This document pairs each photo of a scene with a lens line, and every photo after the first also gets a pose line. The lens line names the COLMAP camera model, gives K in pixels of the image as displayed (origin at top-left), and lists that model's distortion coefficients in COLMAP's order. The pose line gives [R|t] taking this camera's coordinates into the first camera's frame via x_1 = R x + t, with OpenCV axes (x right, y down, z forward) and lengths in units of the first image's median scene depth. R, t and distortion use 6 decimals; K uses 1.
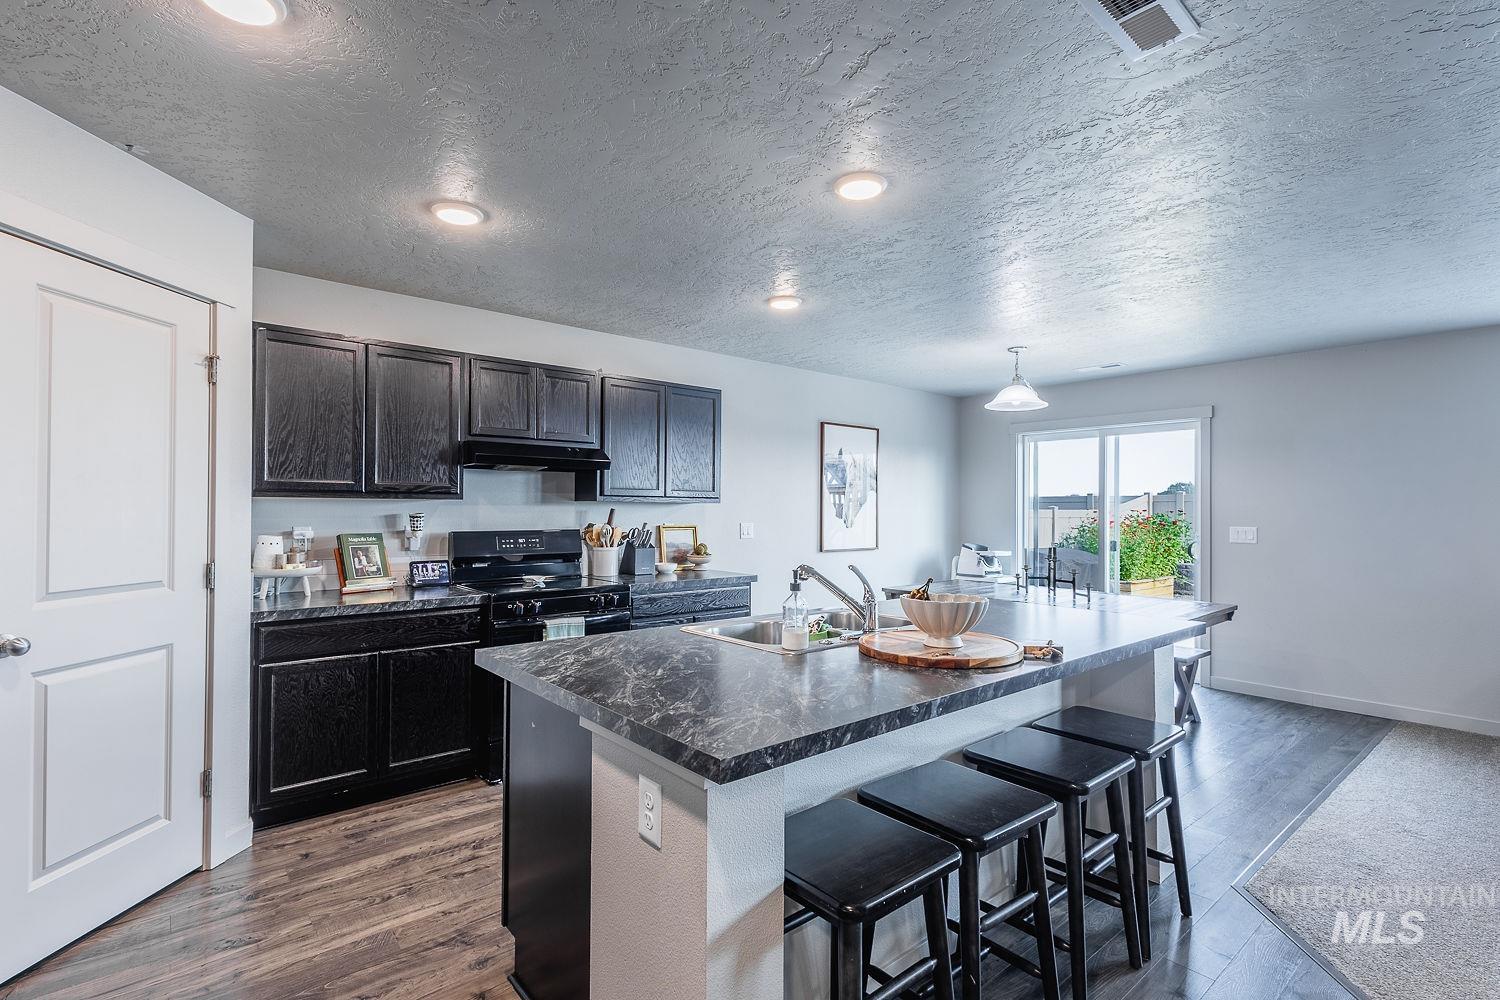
lens RADIAL K [[706.5, 0, 759.2], [0, 706.5, 501.8], [0, 0, 1]] dist [0.001883, 0.000209]
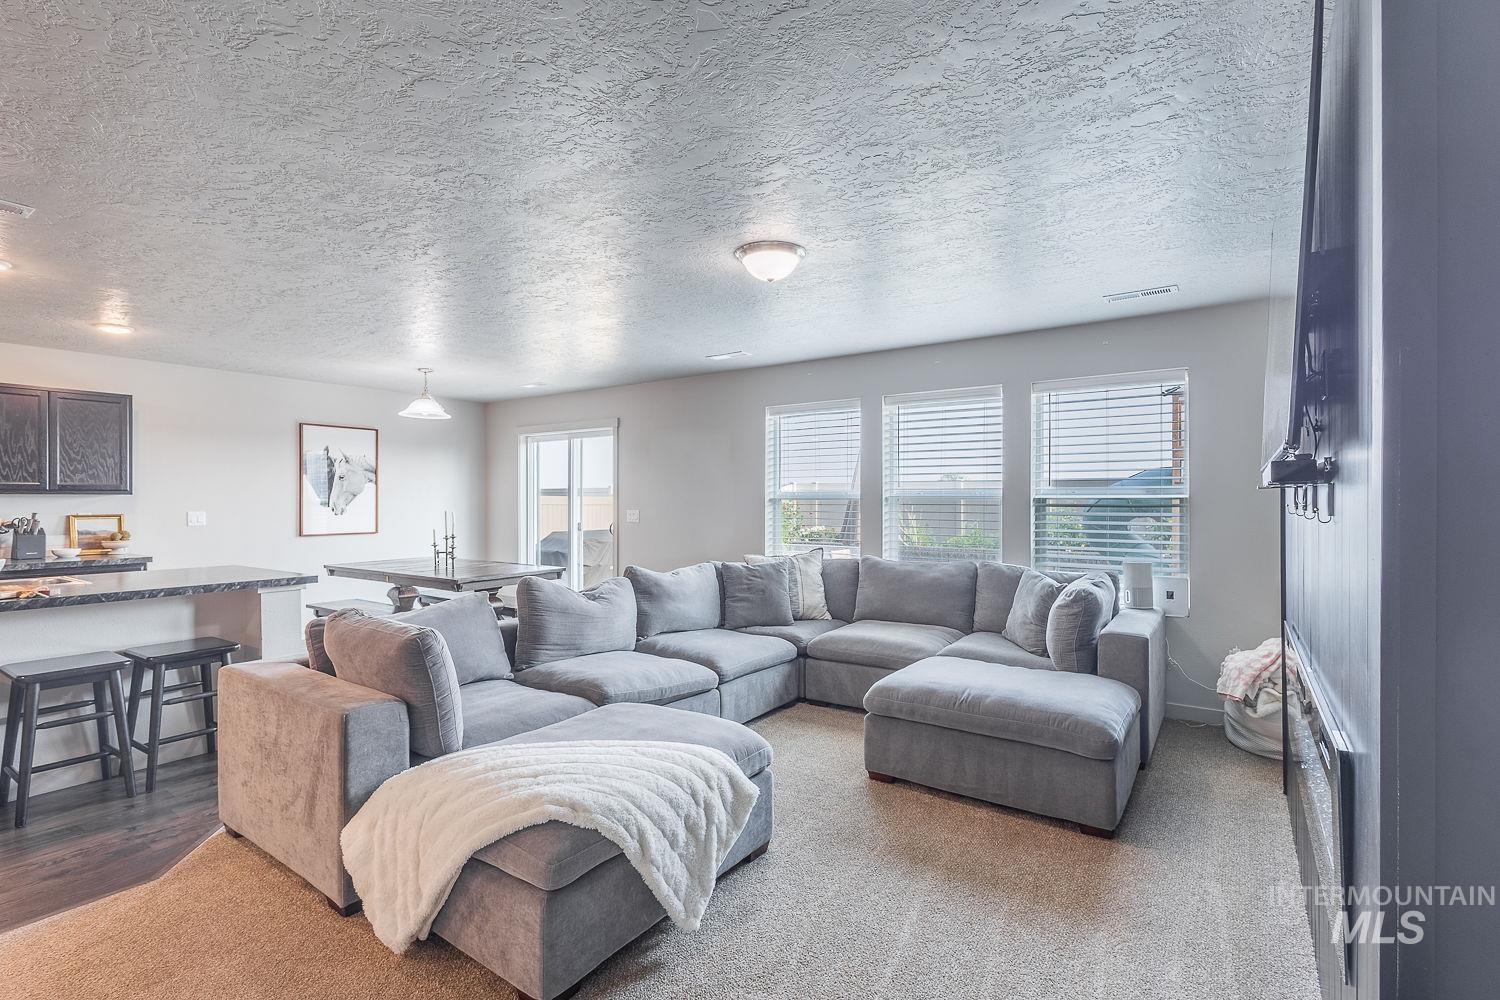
lens RADIAL K [[689.5, 0, 755.3], [0, 689.5, 499.9], [0, 0, 1]] dist [0.002591, 0.000229]
pose [[0.965970, -0.008180, 0.258525, 0.695271], [0.004919, 0.999900, 0.013257, 0.000404], [-0.258608, -0.011534, 0.965914, -0.372691]]
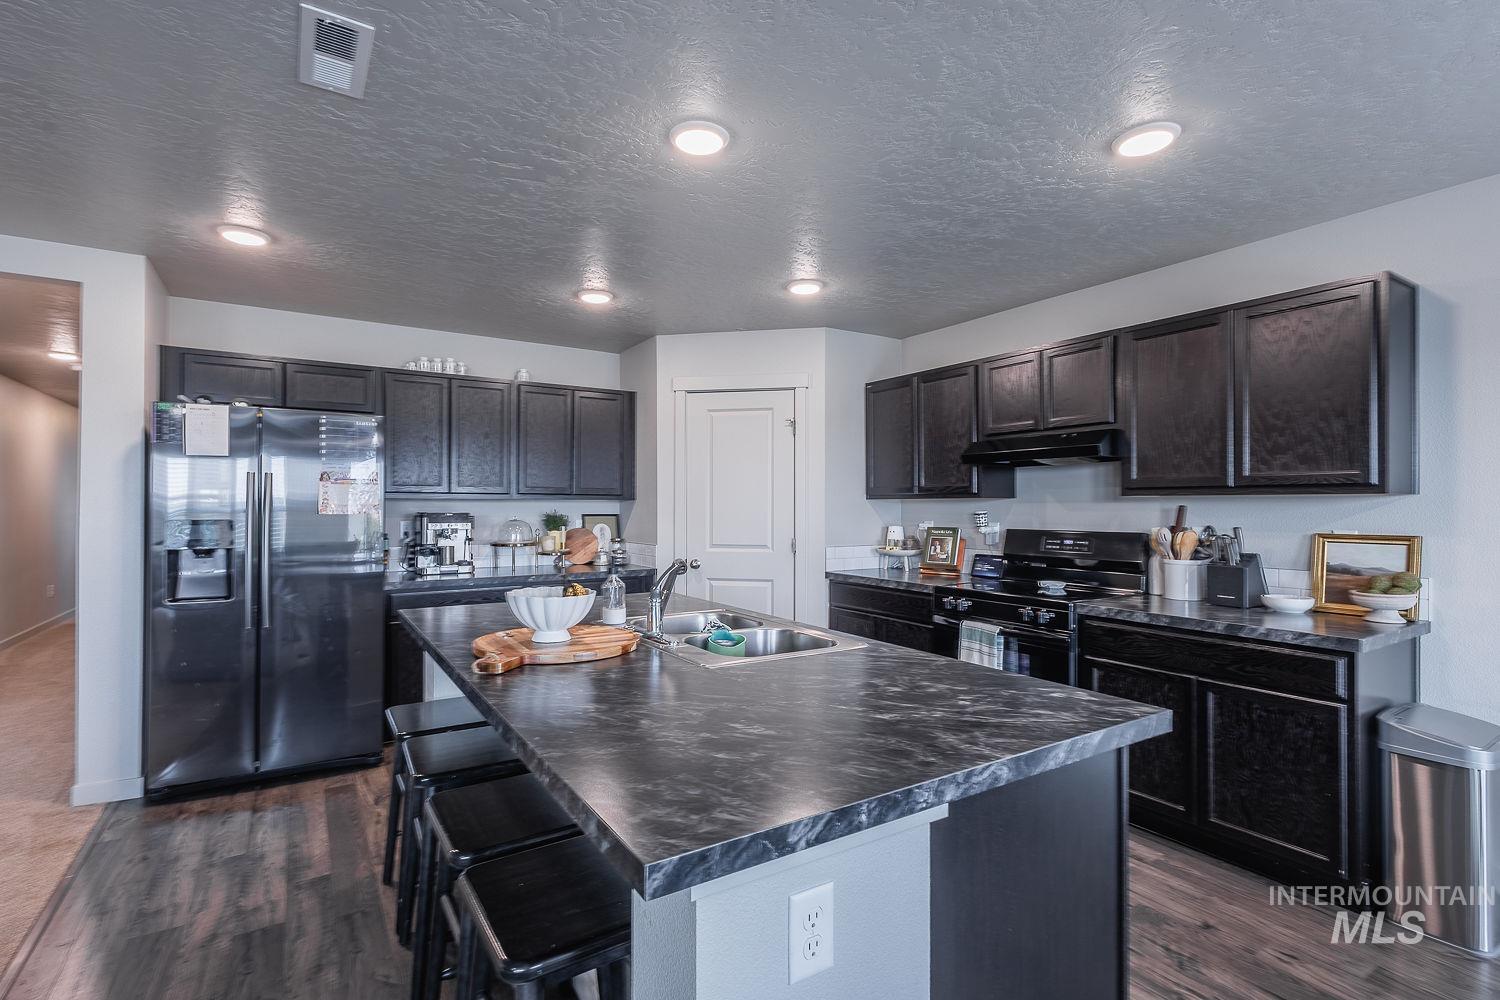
lens RADIAL K [[689.5, 0, 755.3], [0, 689.5, 499.9], [0, 0, 1]] dist [0.002591, 0.000229]
pose [[-0.131317, -0.015939, -0.991212, 0.551416], [0.007242, 0.999829, -0.017036, 0.012820], [0.991314, -0.009415, -0.131179, 0.685304]]
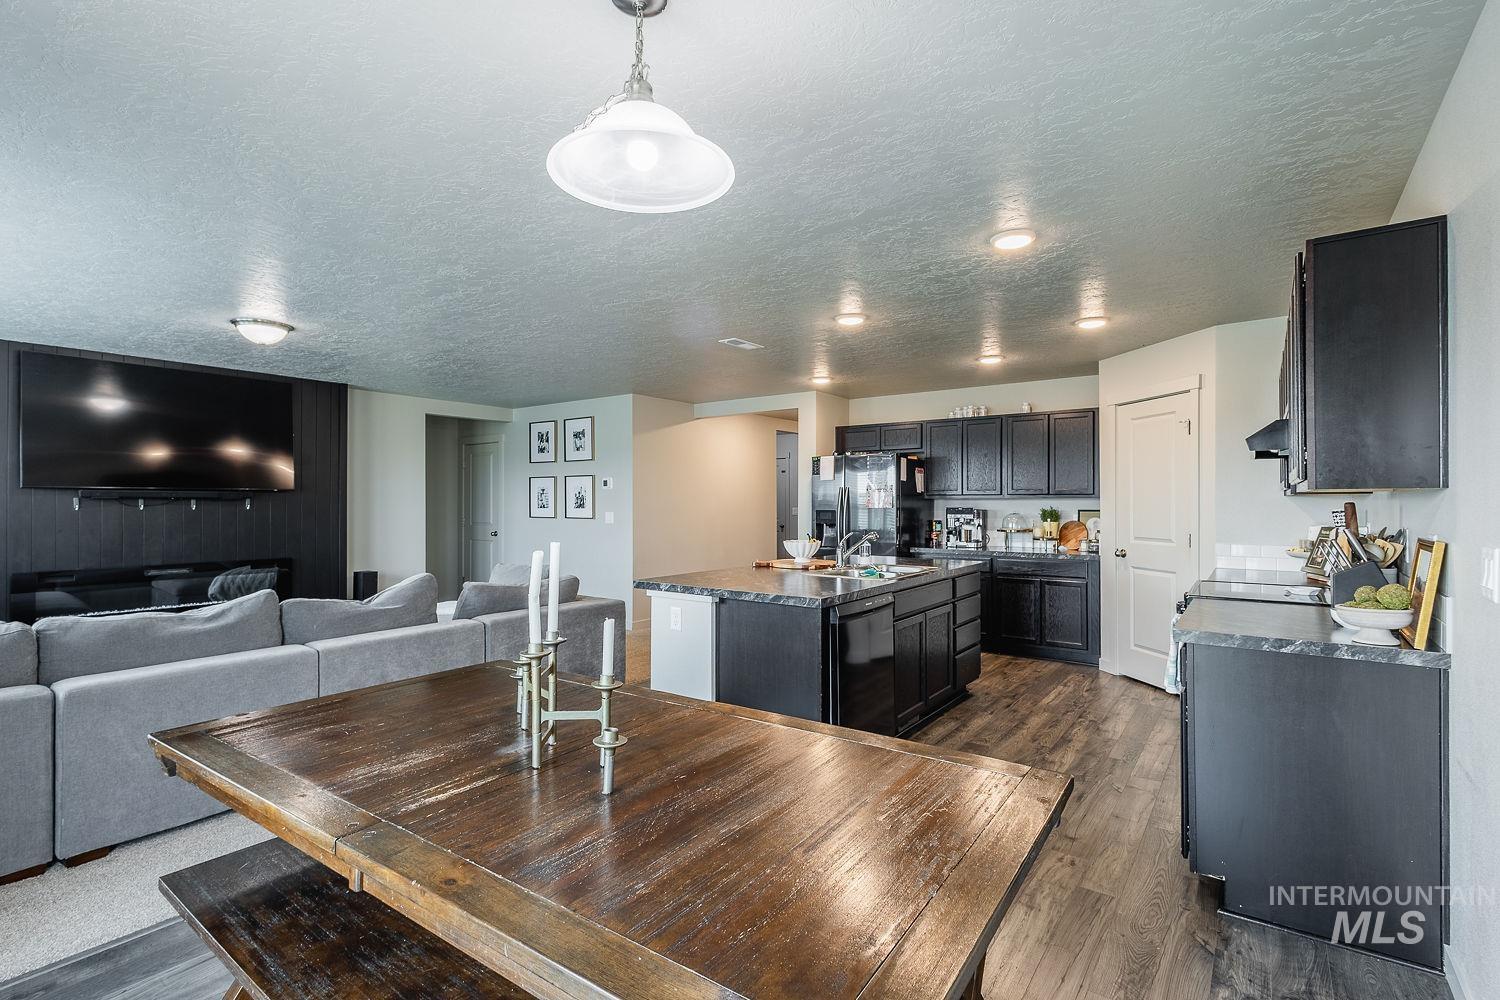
lens RADIAL K [[706.5, 0, 759.2], [0, 706.5, 501.8], [0, 0, 1]] dist [0.001883, 0.000209]
pose [[-0.968398, -0.002273, -0.249398, 0.448427], [0.001472, 0.999889, -0.014832, 0.019787], [0.249404, -0.014731, -0.968288, 1.505286]]
